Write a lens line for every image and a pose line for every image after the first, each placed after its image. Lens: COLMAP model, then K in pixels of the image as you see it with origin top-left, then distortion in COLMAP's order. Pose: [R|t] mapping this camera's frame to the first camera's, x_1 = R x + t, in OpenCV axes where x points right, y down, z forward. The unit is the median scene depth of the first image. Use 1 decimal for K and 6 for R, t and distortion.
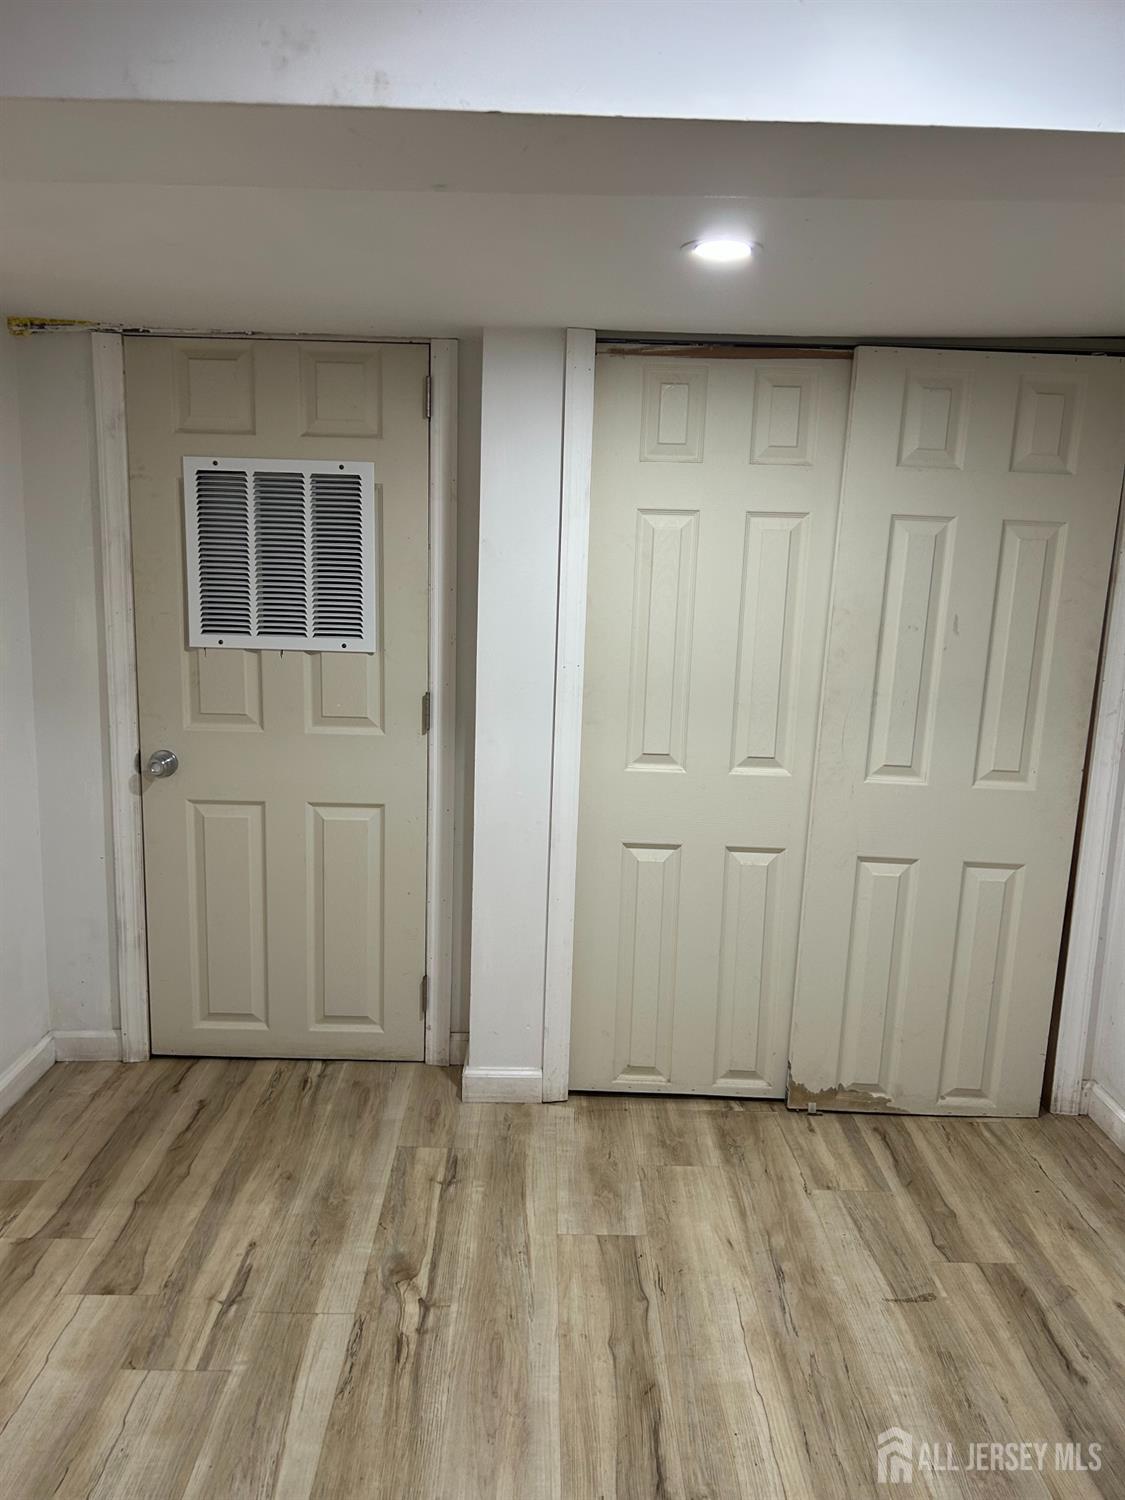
lens RADIAL K [[1106.2, 0, 567.0], [0, 1106.2, 758.4], [0, 0, 1]] dist [0.044030, -0.049541]
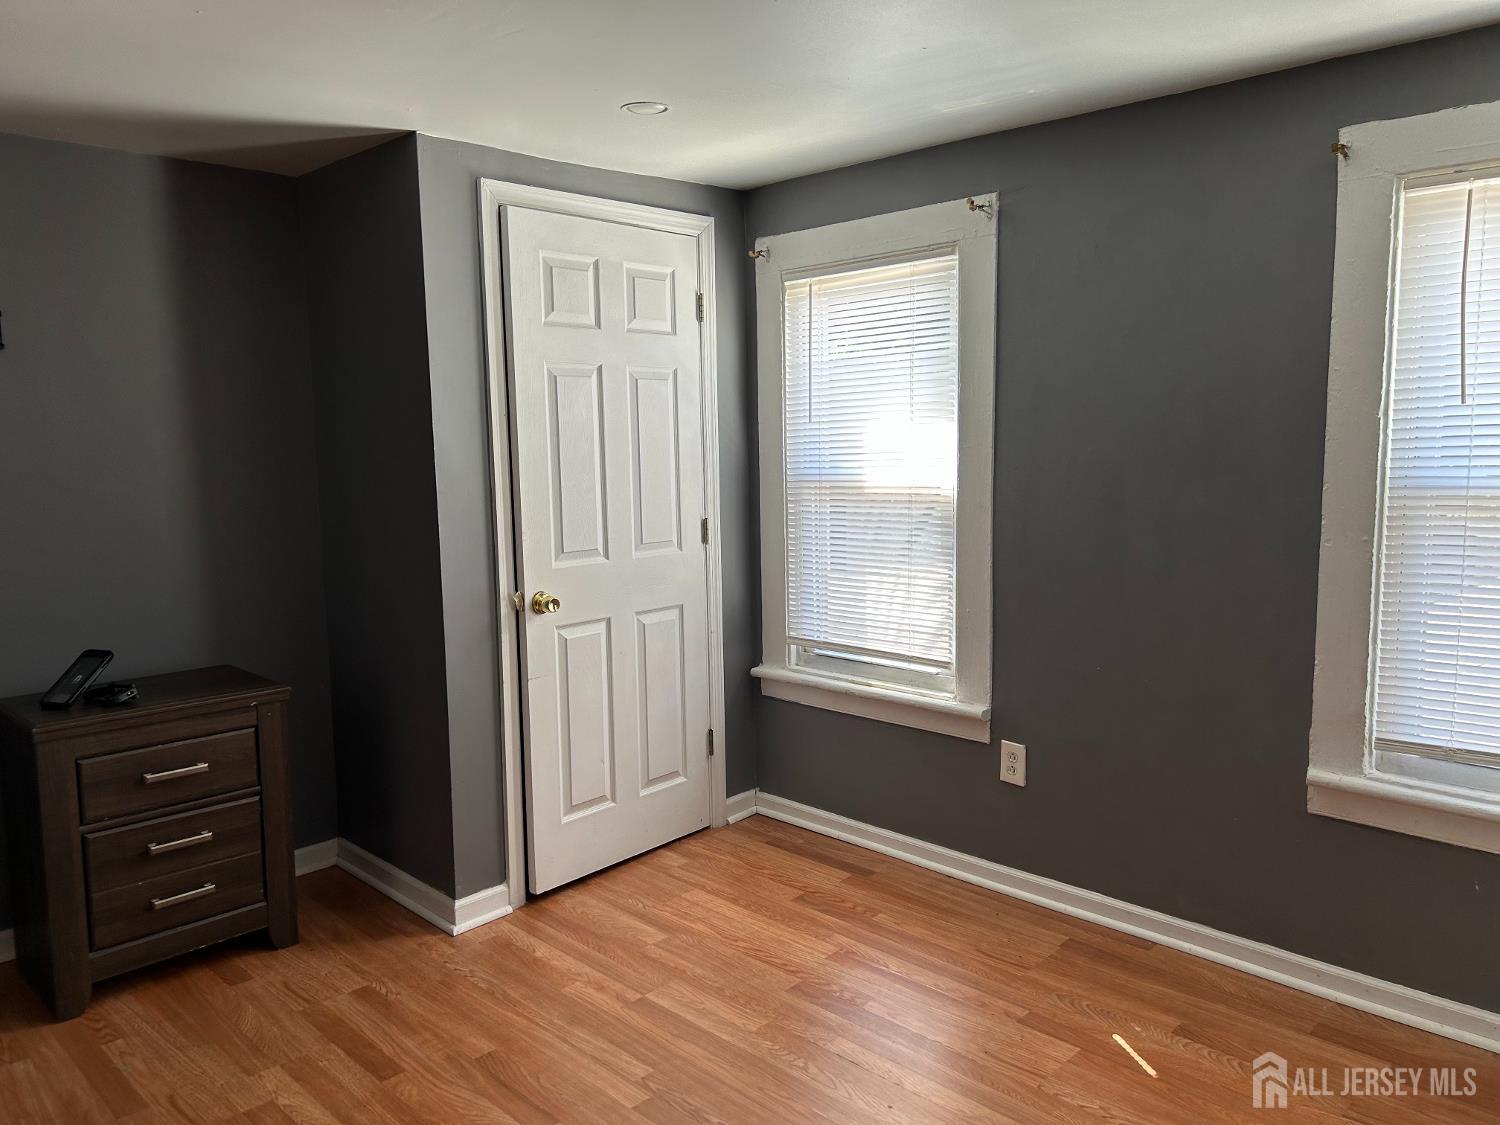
lens RADIAL K [[1106.2, 0, 744.8], [0, 1106.2, 560.2], [0, 0, 1]] dist [0.044030, -0.049541]
pose [[0.704775, -0.123583, 0.698583, -1.030458], [0.145720, 0.988931, 0.027936, -0.037239], [-0.694303, 0.082109, 0.714983, -0.004669]]
